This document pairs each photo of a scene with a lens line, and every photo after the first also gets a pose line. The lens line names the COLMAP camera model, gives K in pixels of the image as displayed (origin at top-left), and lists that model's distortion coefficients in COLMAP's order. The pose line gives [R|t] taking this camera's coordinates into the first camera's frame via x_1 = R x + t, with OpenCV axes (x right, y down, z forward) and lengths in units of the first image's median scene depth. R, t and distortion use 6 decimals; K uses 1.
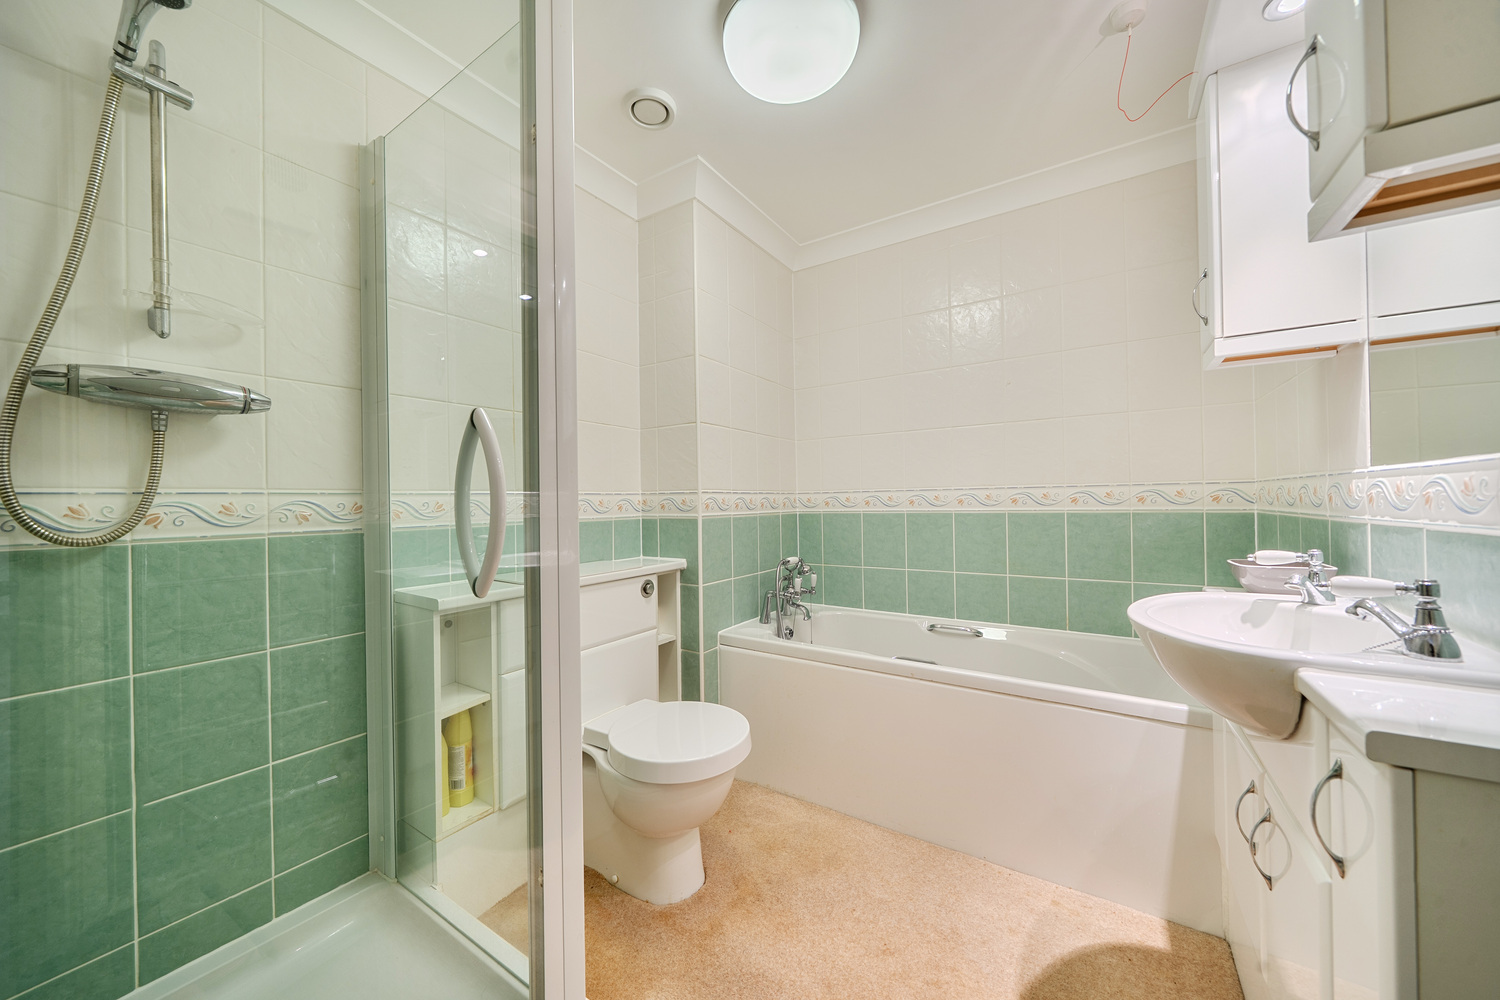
lens RADIAL K [[535.1, 0, 757.3], [0, 535.1, 494.4], [0, 0, 1]] dist [-0.006174, 0.000128]
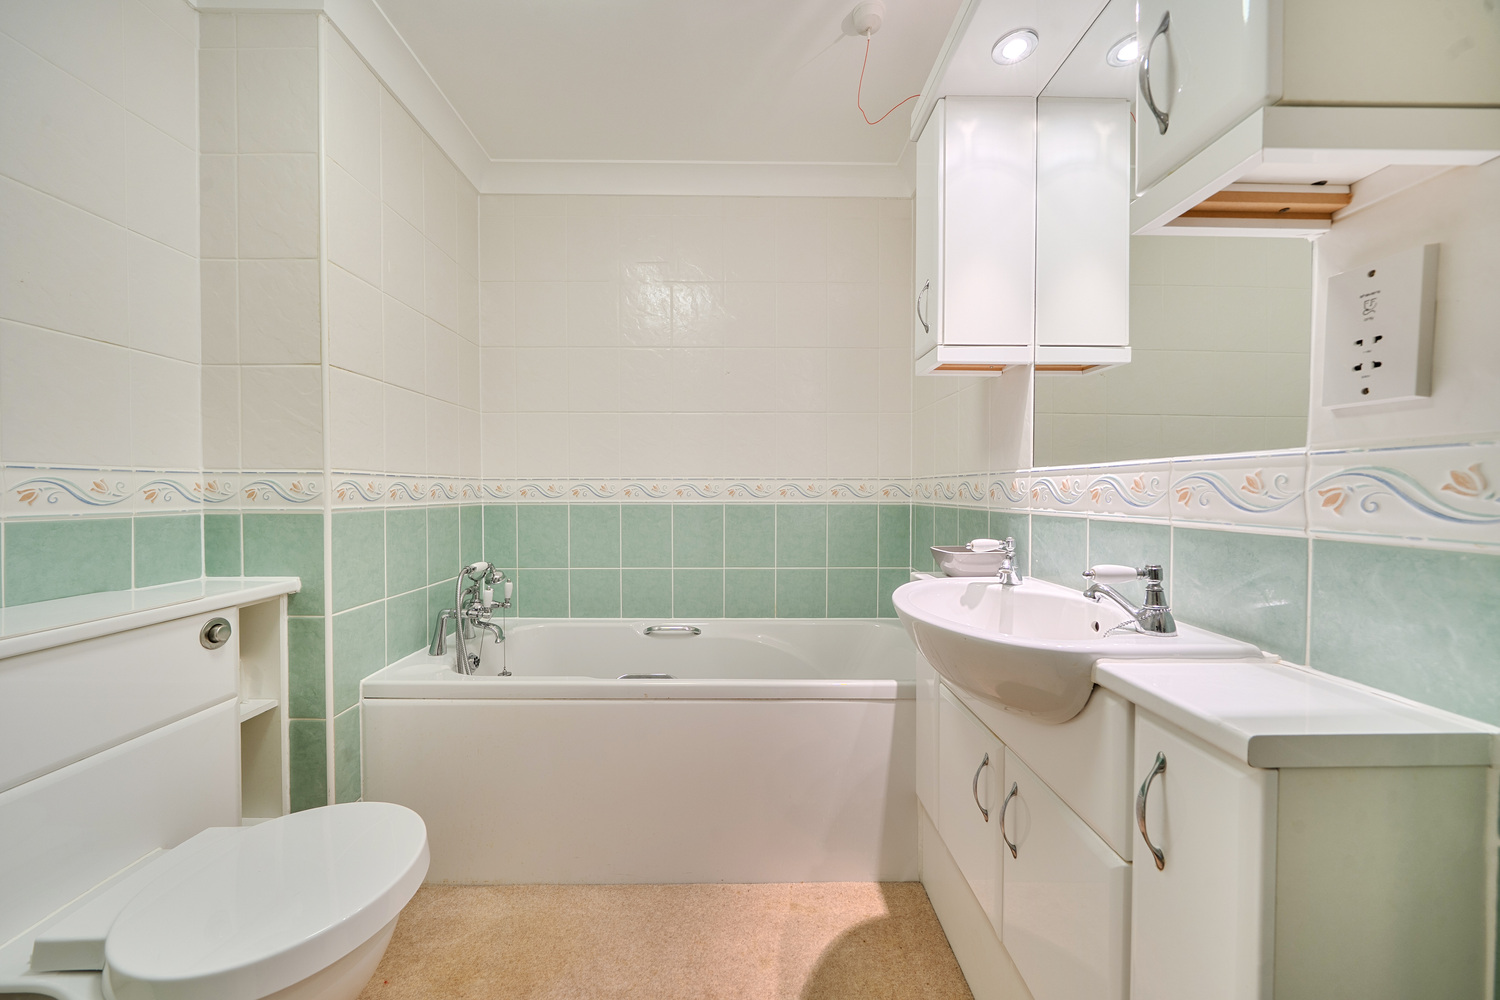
lens RADIAL K [[535.1, 0, 755.1], [0, 535.1, 497.1], [0, 0, 1]] dist [-0.006174, 0.000128]
pose [[0.835521, 0.008004, 0.549400, -0.039566], [-0.019915, 0.999678, 0.015723, 0.006379], [-0.549097, -0.024078, 0.835412, 0.237134]]
